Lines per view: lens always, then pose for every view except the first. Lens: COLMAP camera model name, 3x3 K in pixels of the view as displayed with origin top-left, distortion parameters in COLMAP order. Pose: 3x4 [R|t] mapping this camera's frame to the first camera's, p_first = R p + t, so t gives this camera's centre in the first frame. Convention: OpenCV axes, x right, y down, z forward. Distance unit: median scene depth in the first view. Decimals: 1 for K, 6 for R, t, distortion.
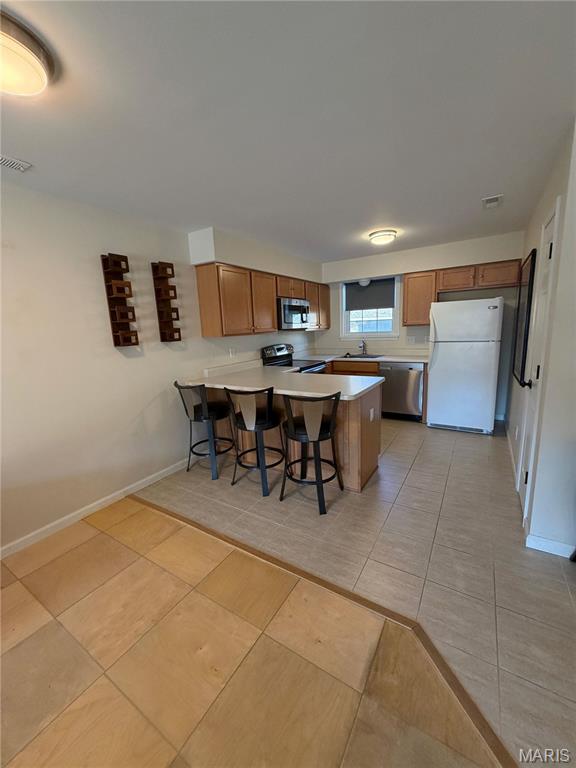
lens RADIAL K [[303.7, 0, 288.0], [0, 303.7, 384.0], [0, 0, 1]] dist [0.002375, 0.000238]
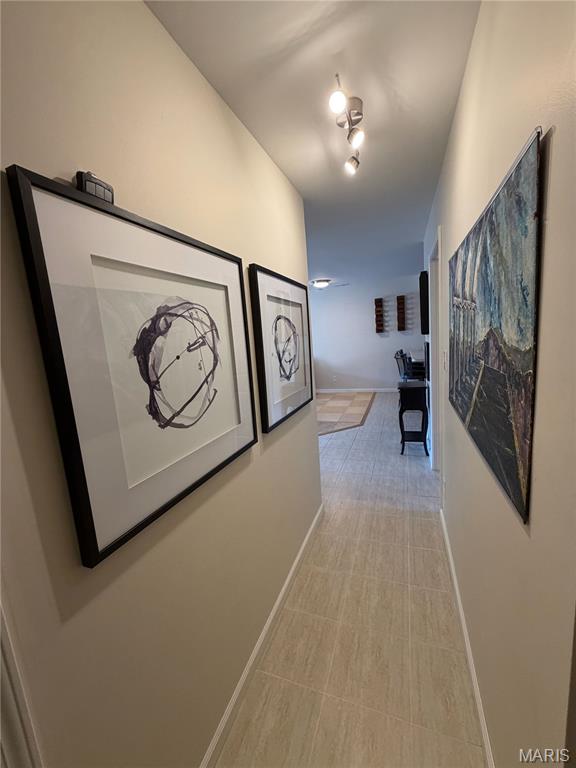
lens RADIAL K [[303.7, 0, 288.0], [0, 303.7, 384.0], [0, 0, 1]] dist [0.002375, 0.000238]
pose [[0.199806, 0.186971, -0.961831, 1.194010], [-0.114840, 0.979329, 0.166516, -0.025246], [0.973082, 0.077186, 0.217148, -0.182147]]
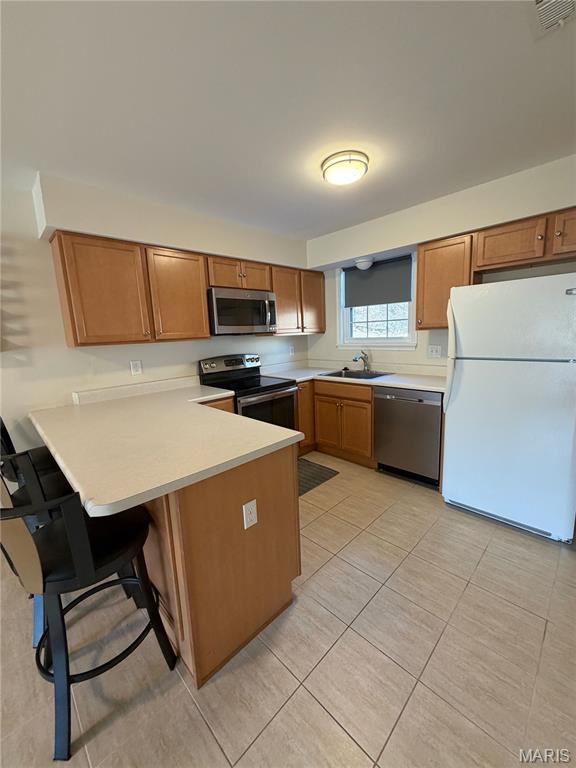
lens RADIAL K [[303.7, 0, 288.0], [0, 303.7, 384.0], [0, 0, 1]] dist [0.002375, 0.000238]
pose [[0.973103, 0.040180, -0.226840, 0.290212], [-0.042139, 0.999105, -0.003796, -0.070544], [0.226484, 0.013253, 0.973925, 0.362872]]
